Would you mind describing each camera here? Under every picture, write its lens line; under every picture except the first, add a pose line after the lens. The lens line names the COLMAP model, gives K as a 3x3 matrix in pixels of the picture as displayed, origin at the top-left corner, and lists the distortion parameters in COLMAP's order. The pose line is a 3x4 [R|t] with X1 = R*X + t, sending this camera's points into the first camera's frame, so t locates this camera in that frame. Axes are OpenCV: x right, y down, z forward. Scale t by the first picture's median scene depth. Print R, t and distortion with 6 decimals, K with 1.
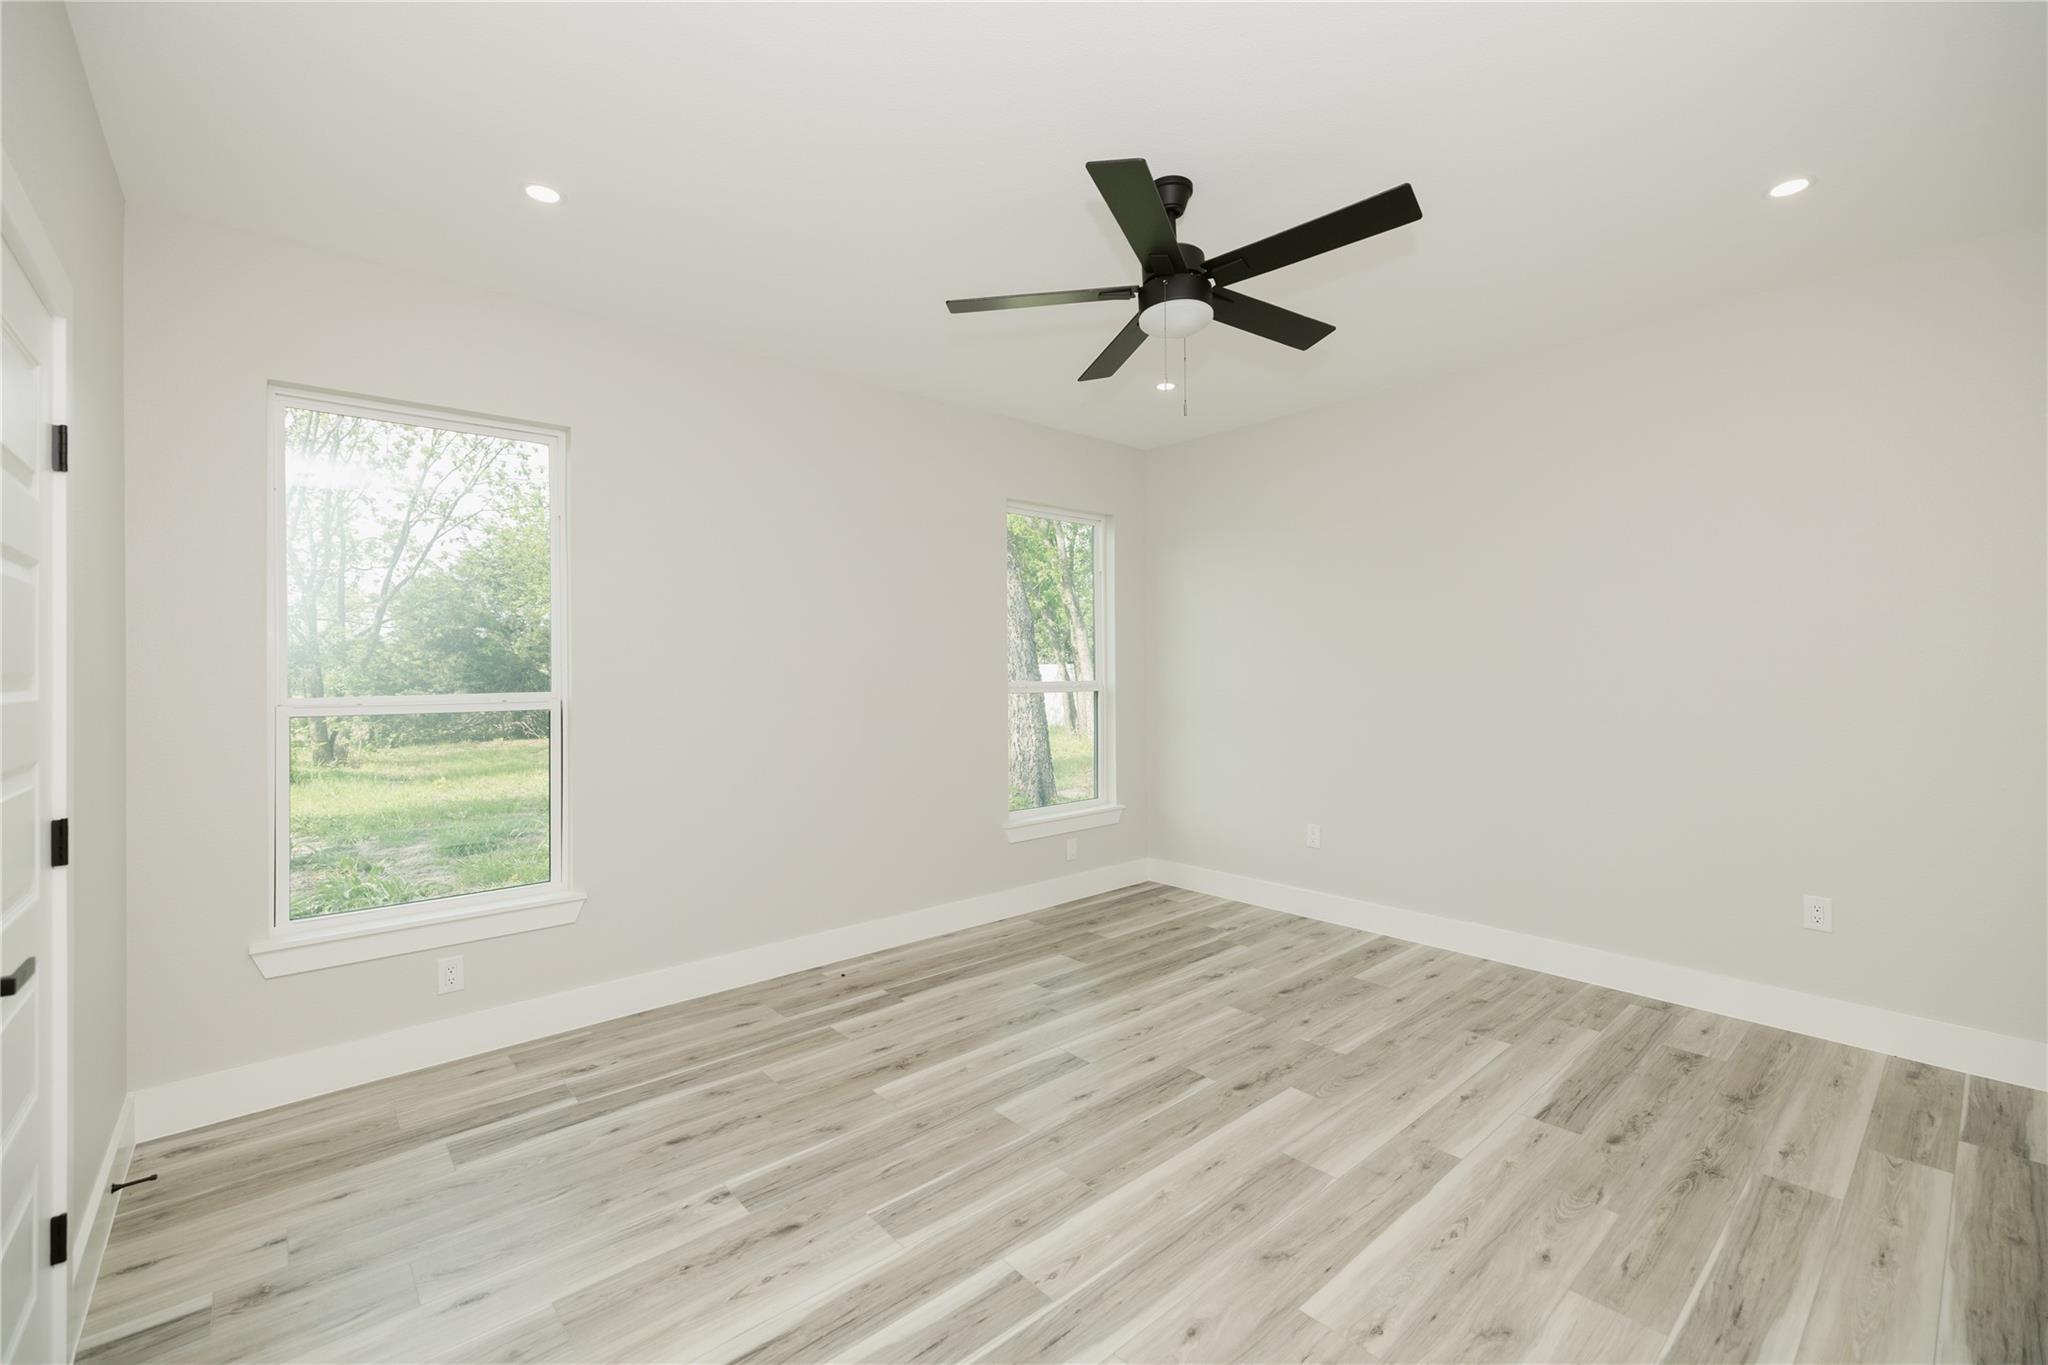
lens RADIAL K [[872.1, 0, 1025.2], [0, 872.1, 671.0], [0, 0, 1]] dist [-0.003796, 0.001408]
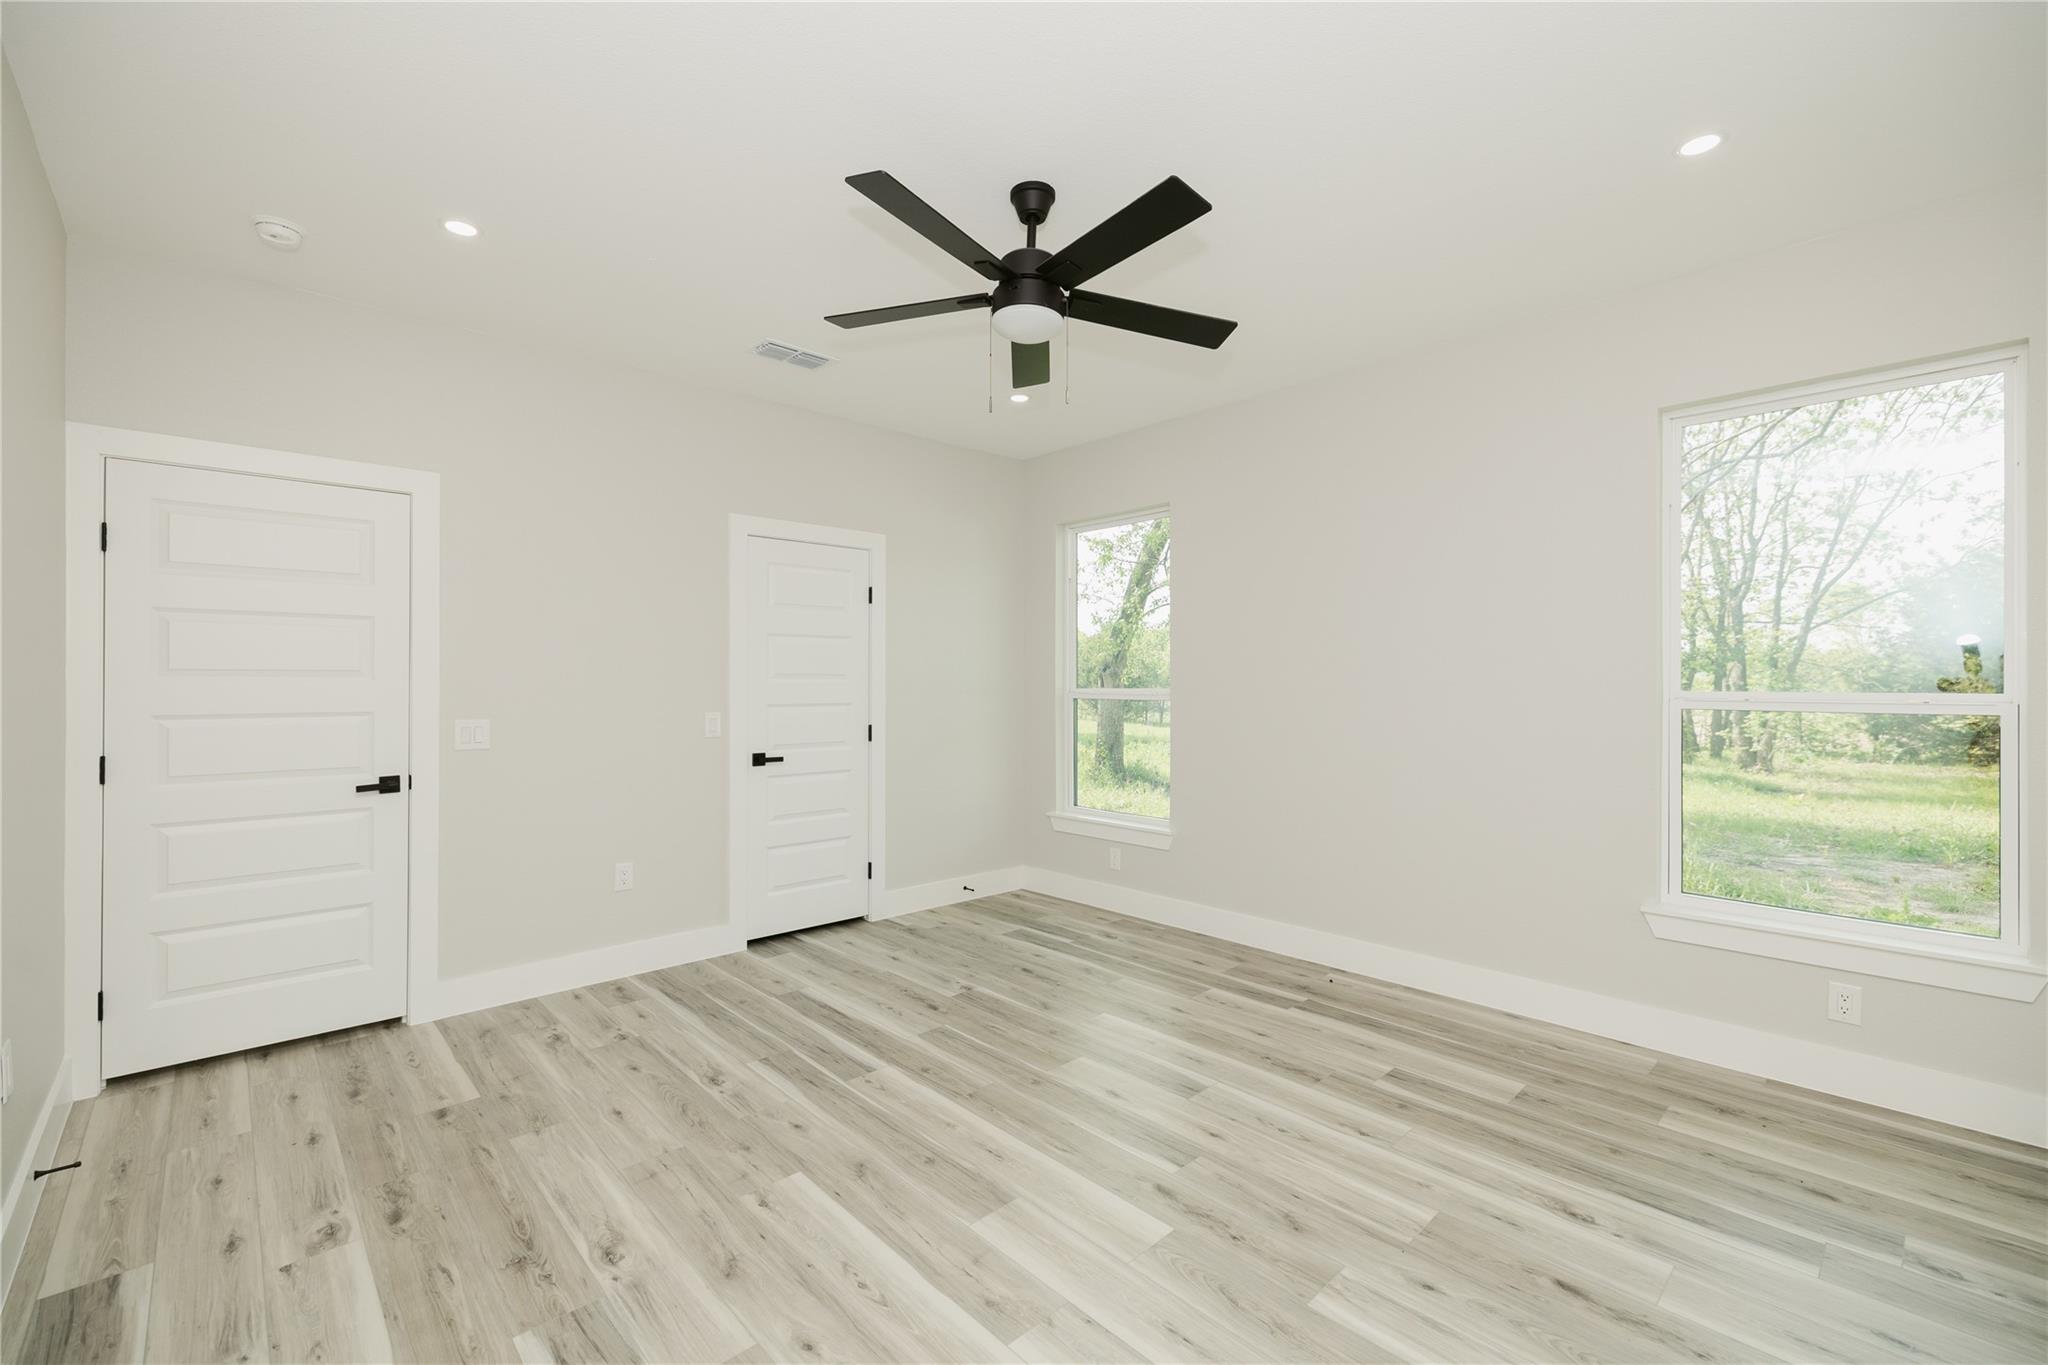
lens RADIAL K [[872.1, 0, 1025.2], [0, 872.1, 686.9], [0, 0, 1]] dist [-0.003796, 0.001408]
pose [[0.020343, 0.015518, -0.999673, 0.887103], [-0.002098, 0.999878, 0.015479, -0.000195], [0.999791, 0.001782, 0.020374, 0.726785]]
